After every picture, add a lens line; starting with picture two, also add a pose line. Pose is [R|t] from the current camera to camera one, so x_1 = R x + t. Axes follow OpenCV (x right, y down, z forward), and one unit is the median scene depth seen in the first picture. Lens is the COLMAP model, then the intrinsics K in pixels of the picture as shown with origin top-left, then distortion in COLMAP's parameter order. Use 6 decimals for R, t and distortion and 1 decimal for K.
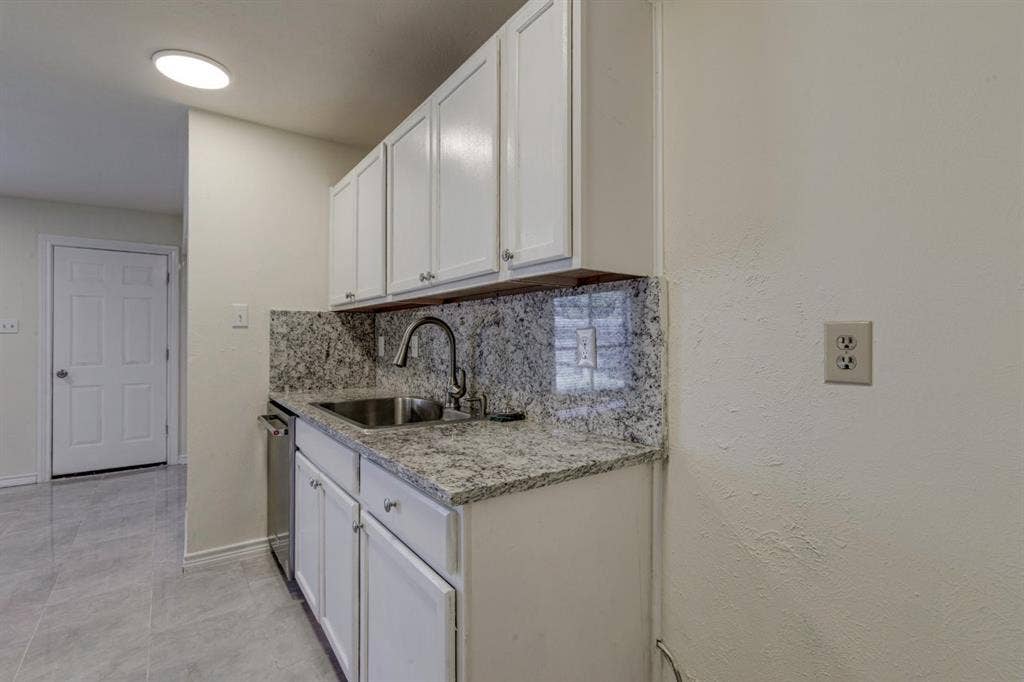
lens RADIAL K [[475.7, 0, 512.0], [0, 475.7, 341.0], [0, 0, 1]] dist [-0.000180, 0.000142]
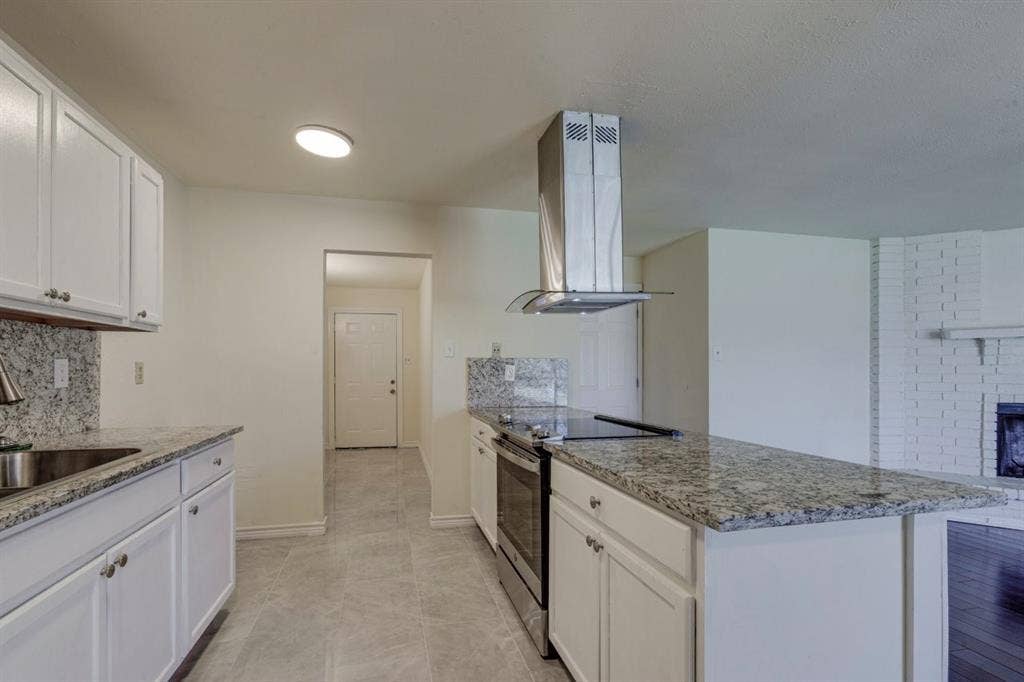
lens RADIAL K [[477.3, 0, 510.3], [0, 477.3, 365.4], [0, 0, 1]] dist [-0.003480, 0.000039]
pose [[-0.928904, 0.003356, 0.370305, -1.043813], [-0.001057, 0.999931, -0.011714, 0.004590], [-0.370319, -0.011273, -0.928836, 1.220473]]
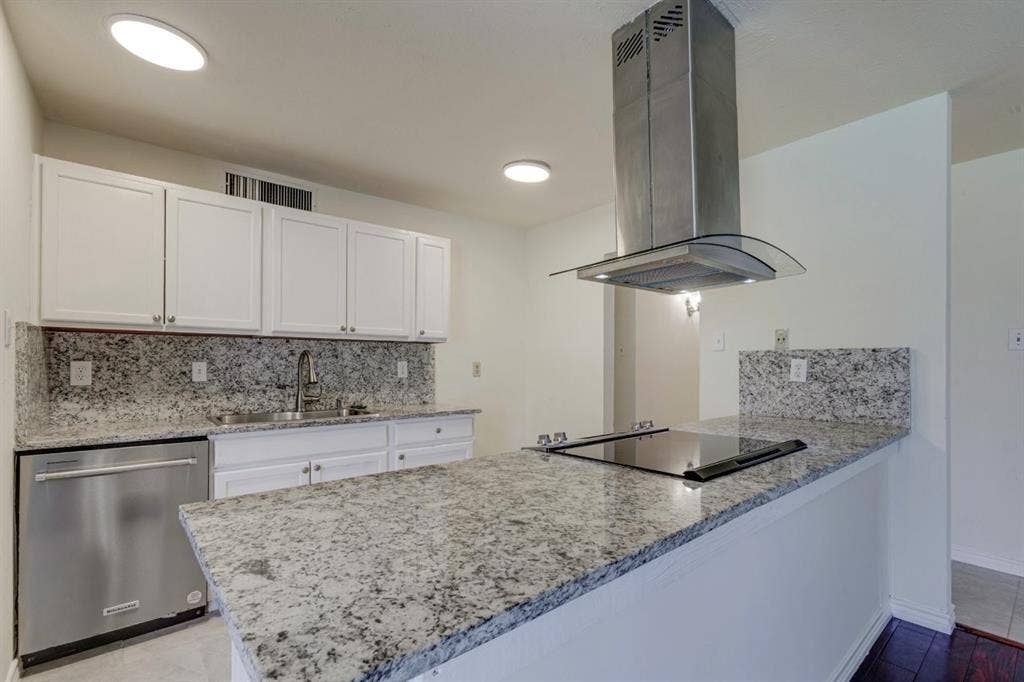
lens RADIAL K [[477.3, 0, 510.3], [0, 477.3, 365.4], [0, 0, 1]] dist [-0.003480, 0.000039]
pose [[-0.078814, 0.002839, 0.996885, -1.559855], [0.000848, 0.999996, -0.002781, 0.001170], [-0.996889, 0.000626, -0.078816, 0.445923]]
